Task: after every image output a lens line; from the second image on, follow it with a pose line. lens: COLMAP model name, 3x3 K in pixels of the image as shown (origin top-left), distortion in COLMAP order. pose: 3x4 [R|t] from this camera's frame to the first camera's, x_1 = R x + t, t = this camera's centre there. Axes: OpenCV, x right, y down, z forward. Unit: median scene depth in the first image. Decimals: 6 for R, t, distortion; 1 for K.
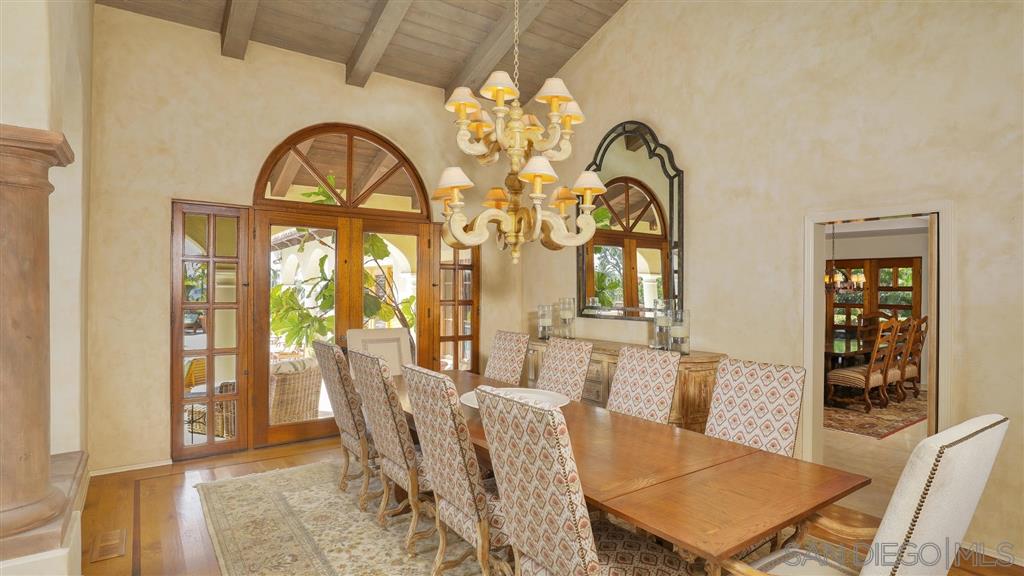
lens RADIAL K [[534.0, 0, 512.0], [0, 534.0, 288.0], [0, 0, 1]] dist [-0.013317, 0.000192]
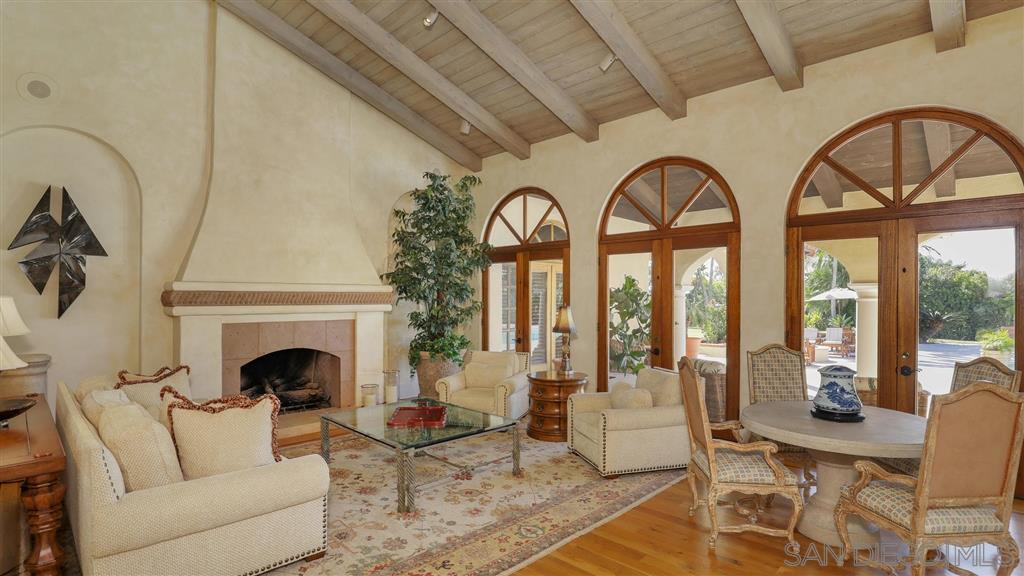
lens RADIAL K [[534.0, 0, 512.0], [0, 534.0, 288.0], [0, 0, 1]] dist [-0.013317, 0.000192]
pose [[0.175919, -0.023505, -0.984124, 0.729822], [-0.001192, 0.999709, -0.024090, 0.000829], [0.984404, 0.005411, 0.175840, 0.469251]]
